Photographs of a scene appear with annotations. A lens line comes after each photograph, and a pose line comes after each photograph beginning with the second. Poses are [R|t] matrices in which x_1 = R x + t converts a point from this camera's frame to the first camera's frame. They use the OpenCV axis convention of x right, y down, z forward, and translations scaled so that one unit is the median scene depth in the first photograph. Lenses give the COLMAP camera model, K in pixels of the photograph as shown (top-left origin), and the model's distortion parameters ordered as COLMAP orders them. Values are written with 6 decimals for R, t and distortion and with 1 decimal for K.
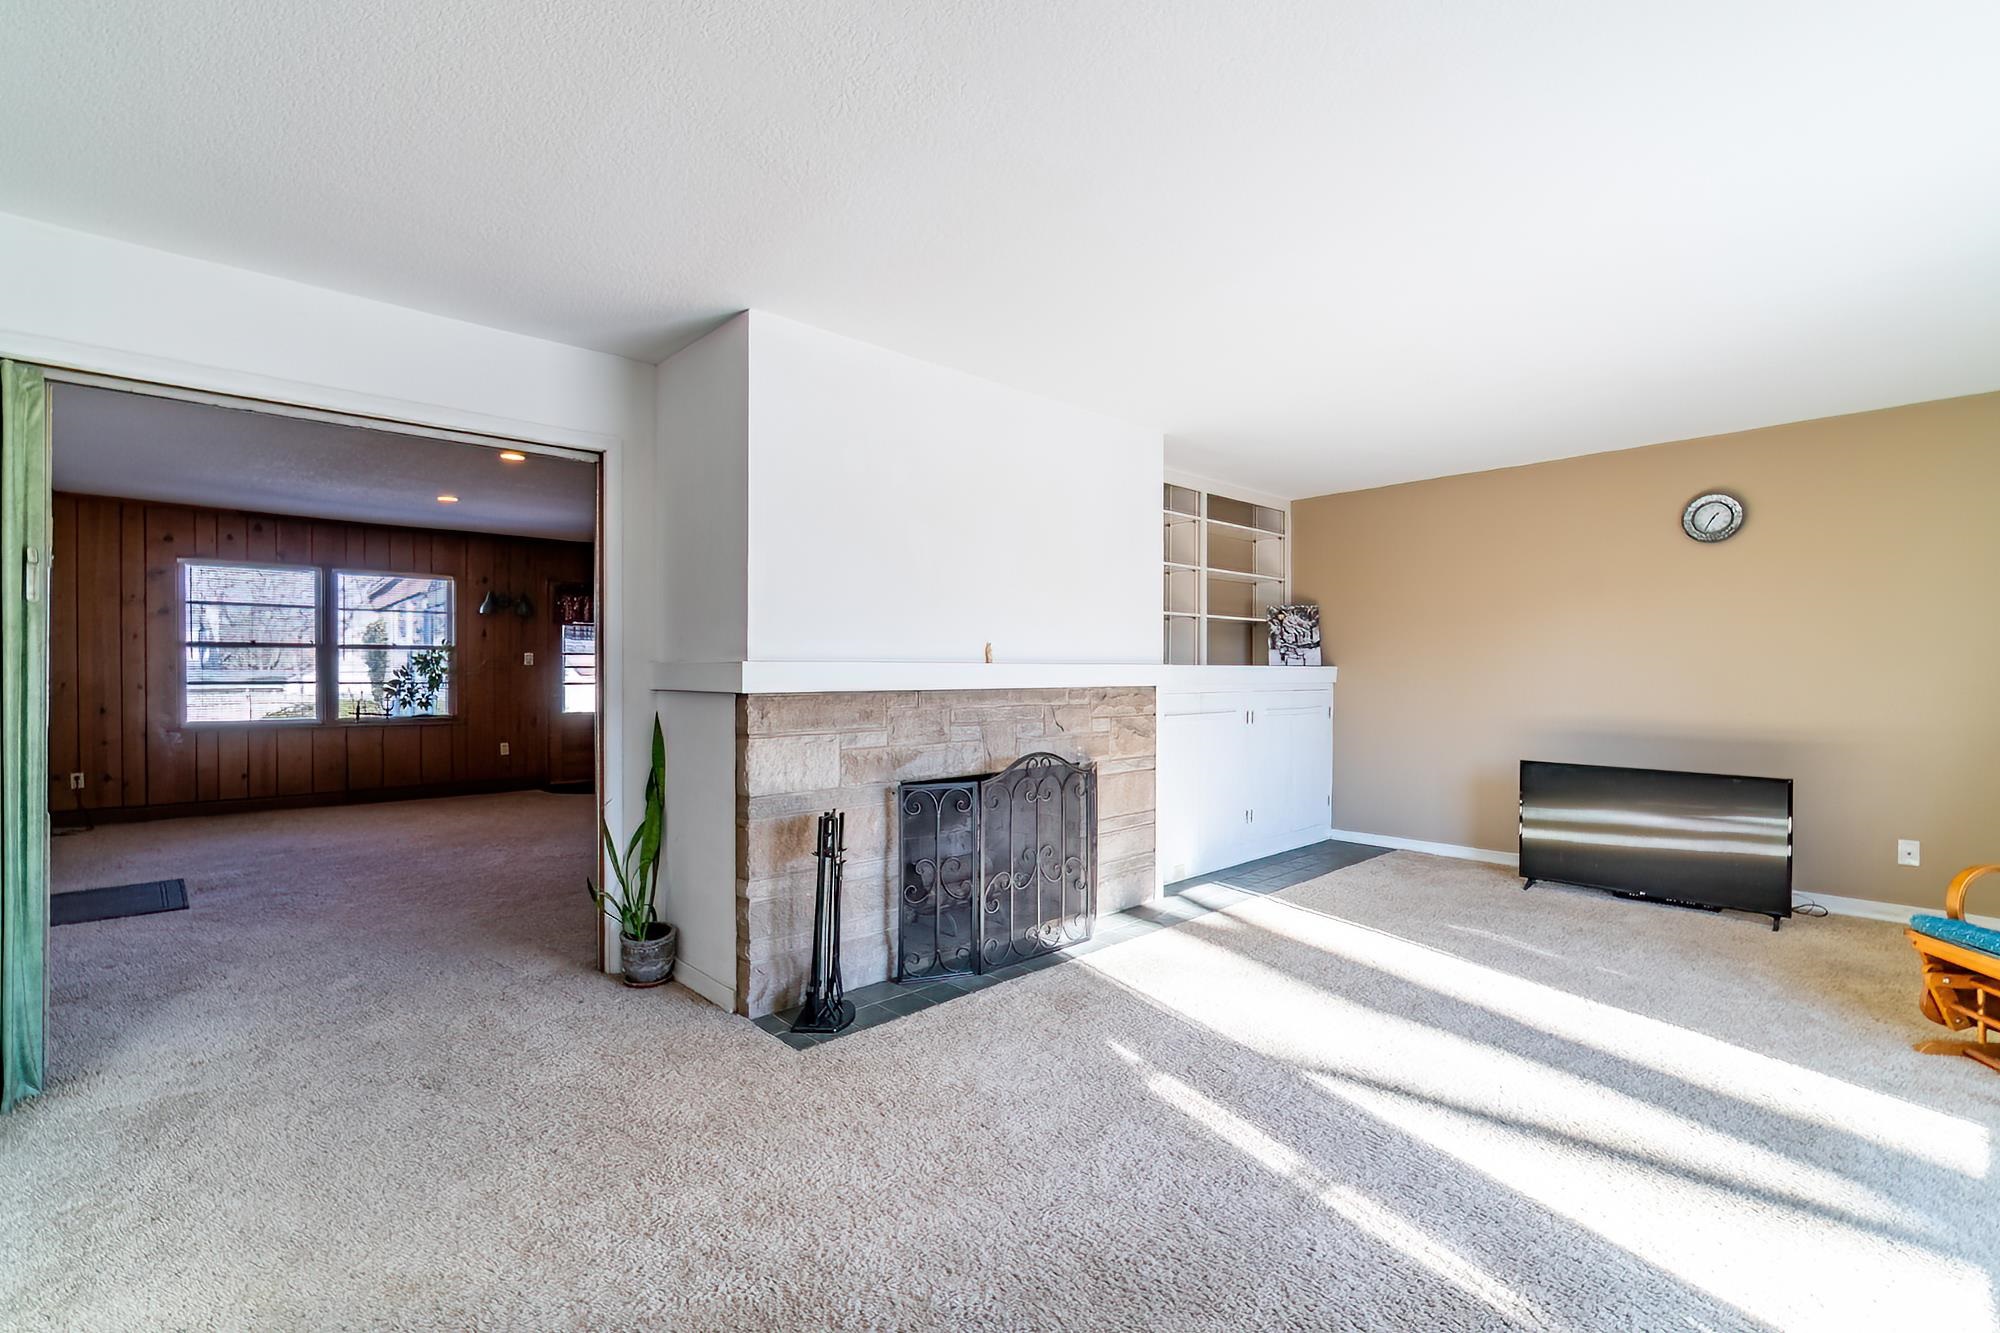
lens RADIAL K [[864.0, 0, 994.7], [0, 864.0, 678.5], [0, 0, 1]] dist [-0.000934, -0.000136]
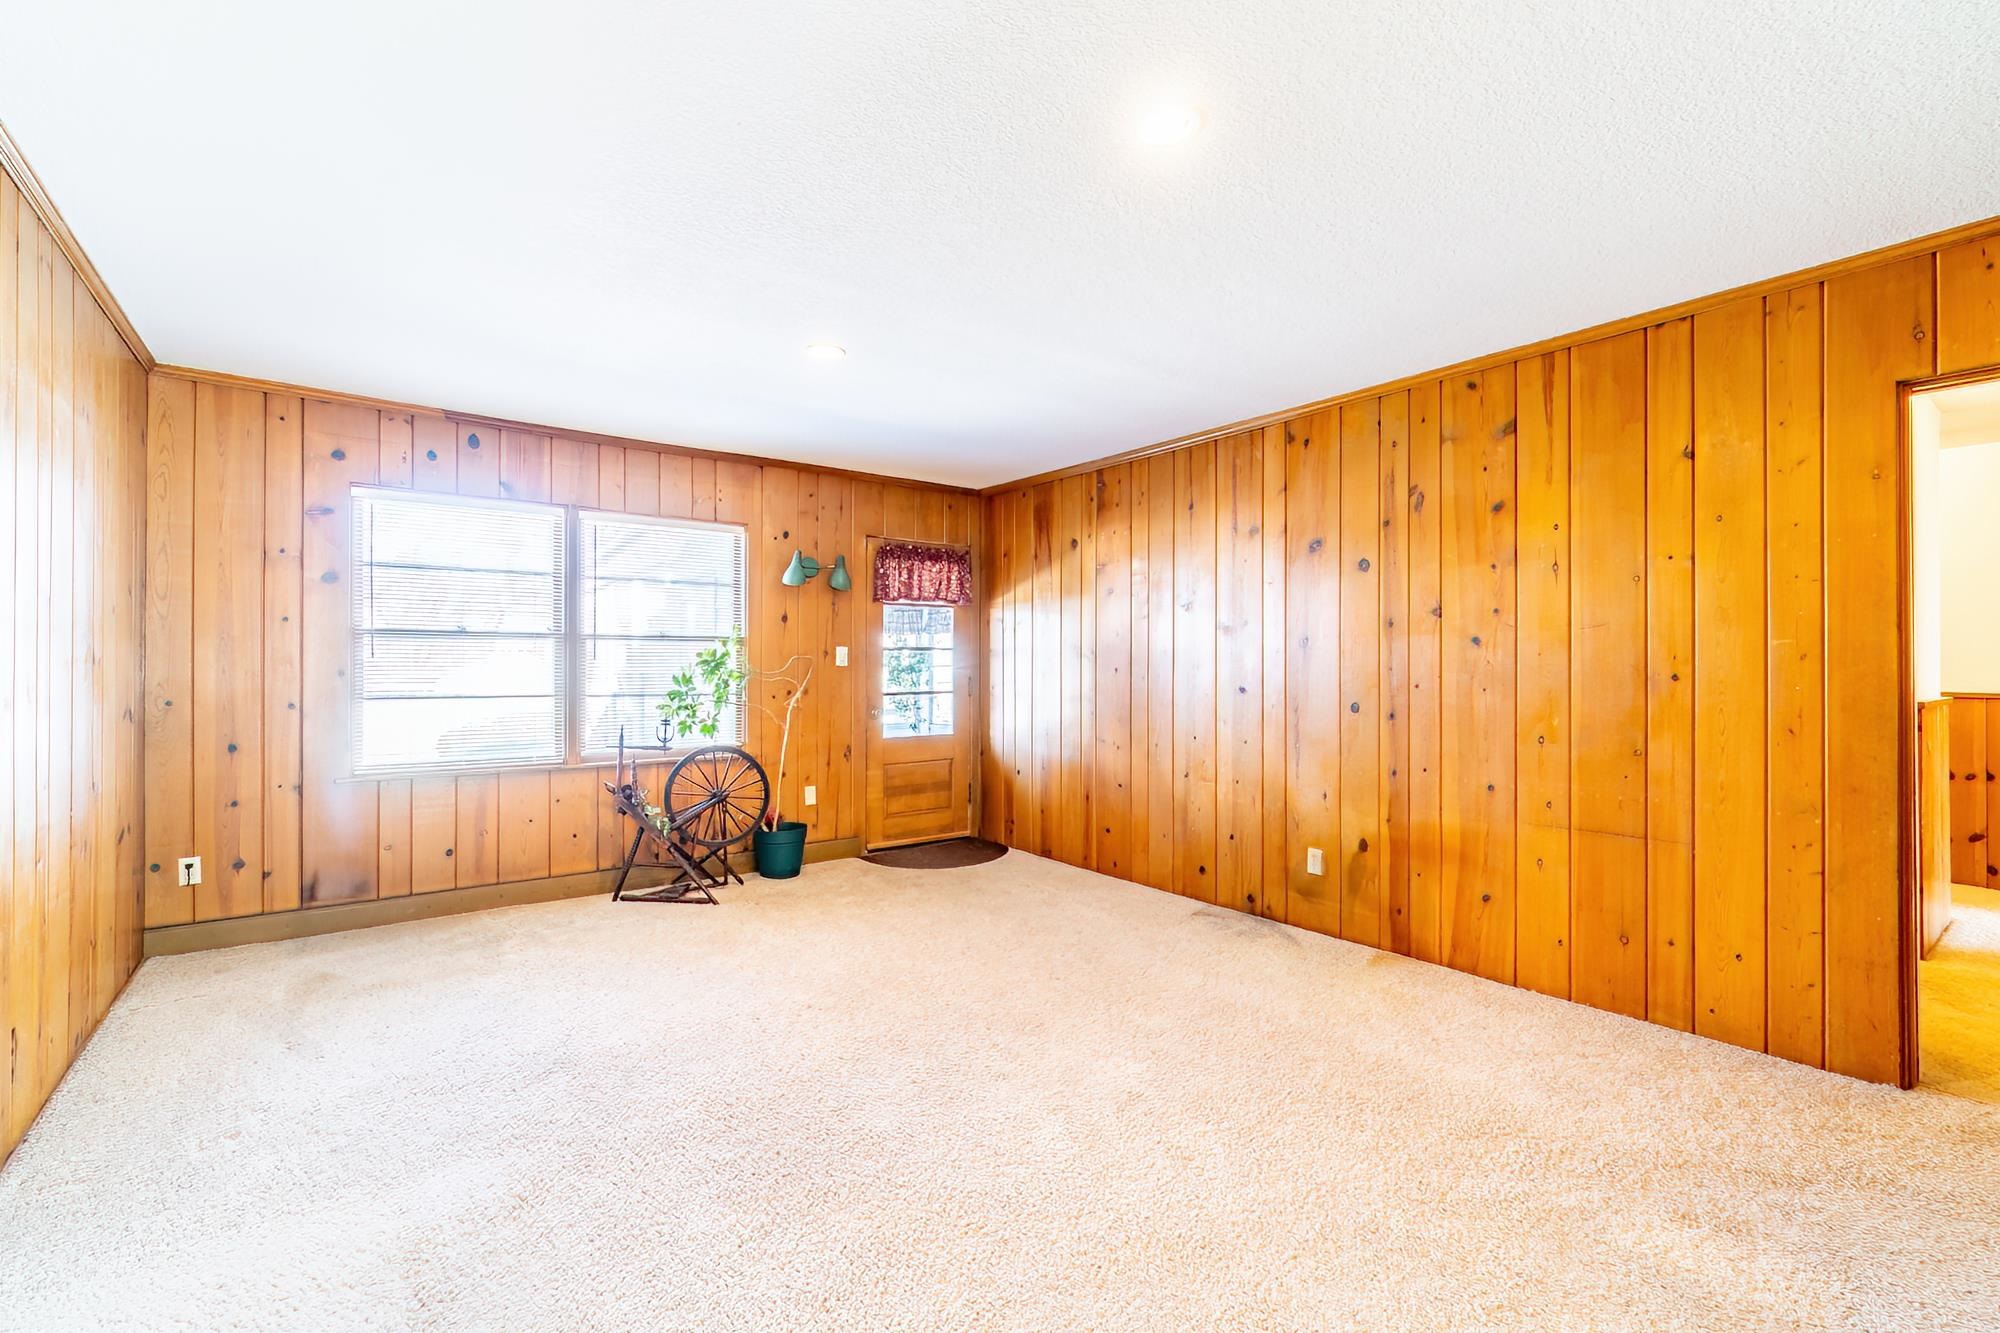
lens RADIAL K [[846.8, 0, 1002.3], [0, 846.8, 665.6], [0, 0, 1]] dist [-0.013597, -0.000197]
pose [[0.994579, -0.001893, -0.103966, -0.690935], [0.000603, 0.999922, -0.012437, -0.015054], [0.103982, 0.012307, 0.994503, 0.740291]]
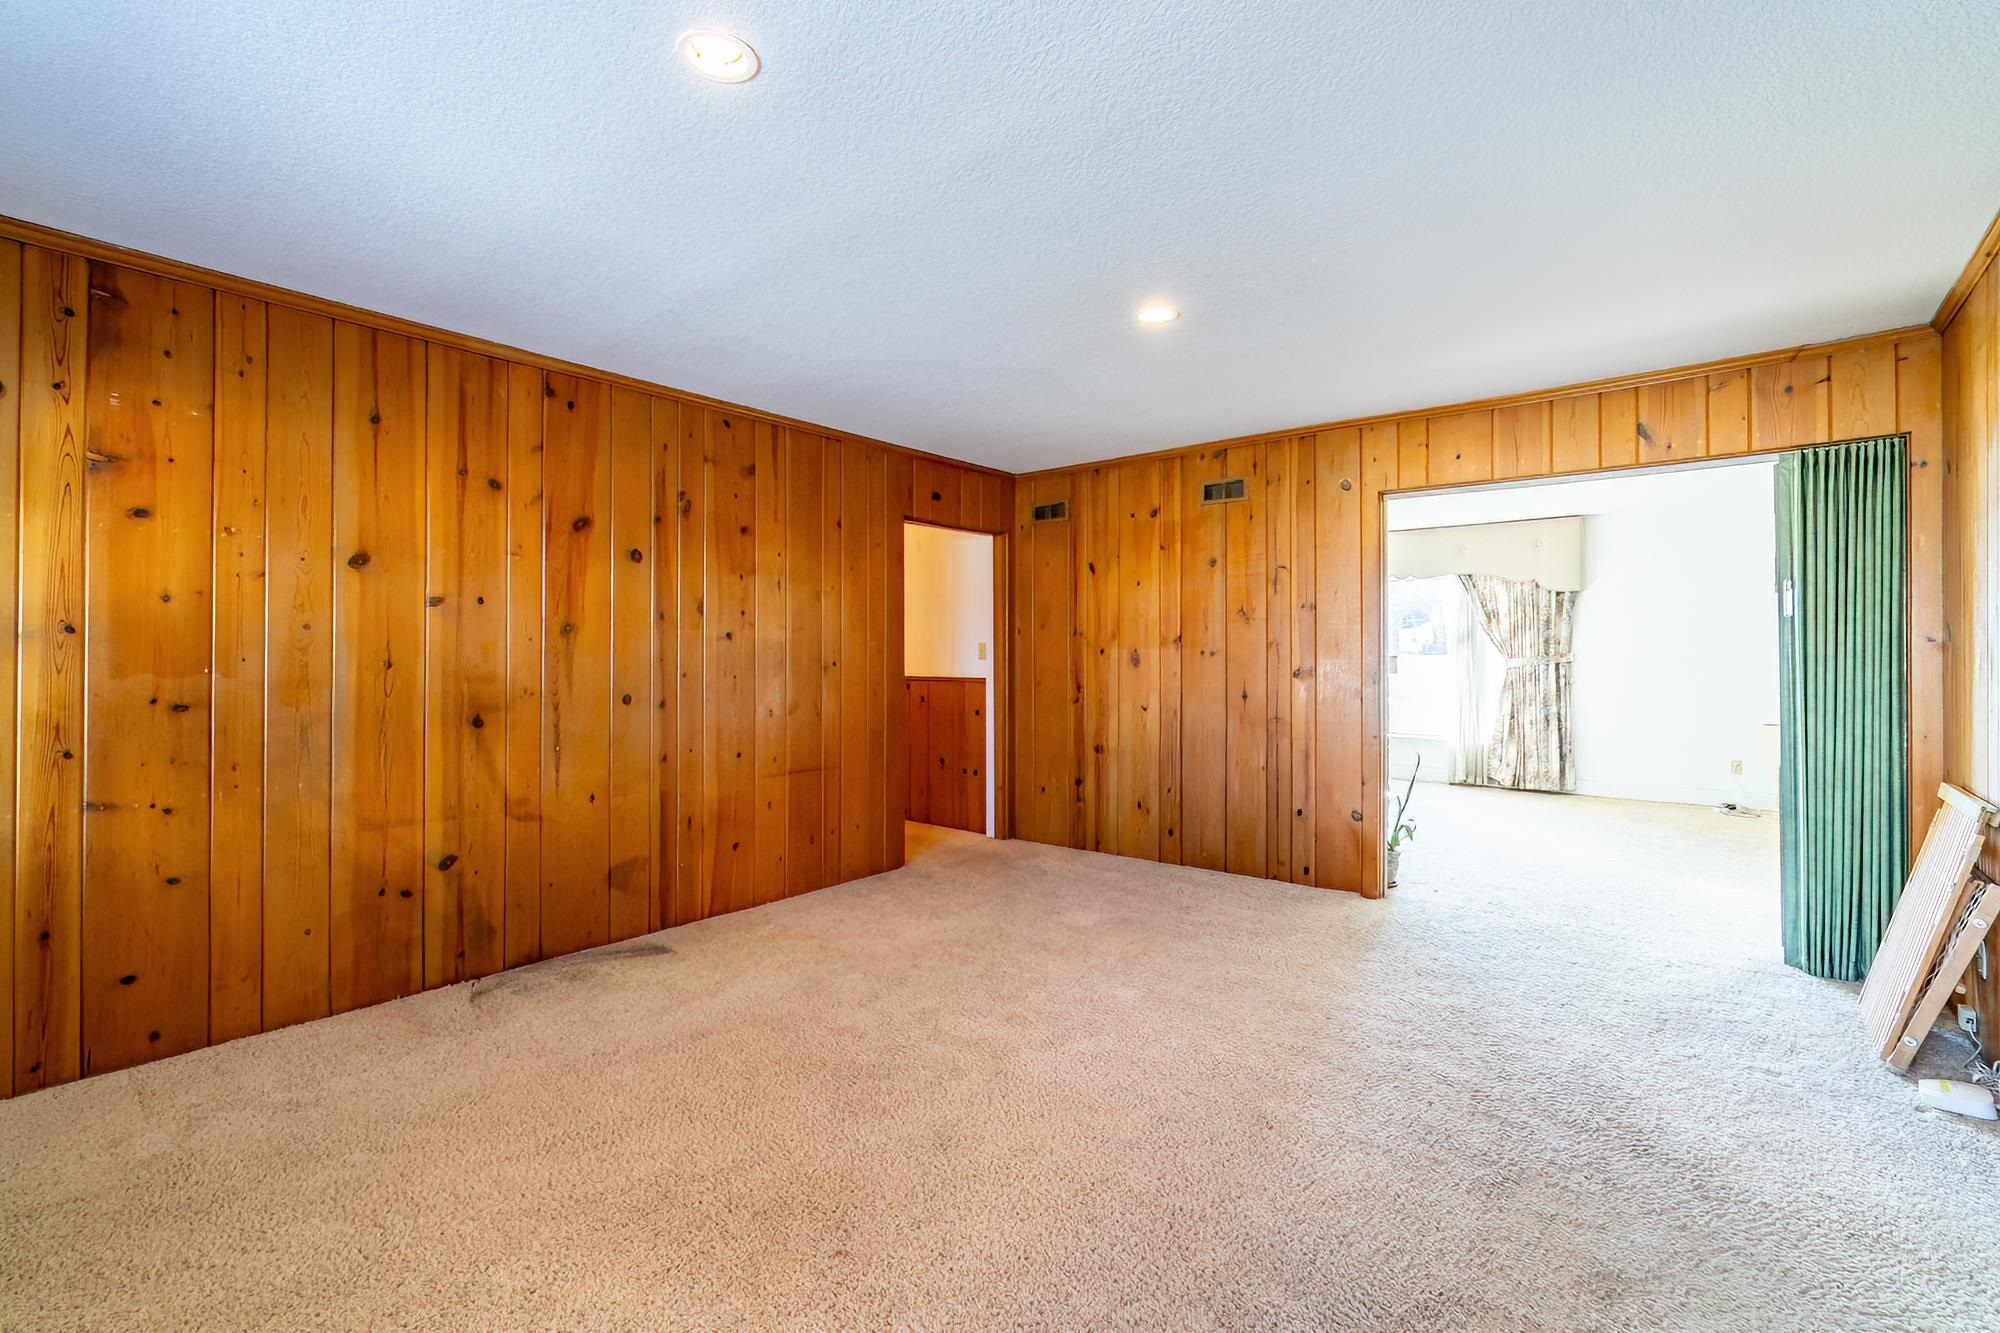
lens RADIAL K [[853.8, 0, 999.3], [0, 853.8, 646.7], [0, 0, 1]] dist [-0.000994, -0.000387]
pose [[-0.100541, 0.003646, 0.994926, -1.324824], [0.006473, 0.999975, -0.003010, -0.030745], [-0.994912, 0.006138, -0.100562, 1.364573]]
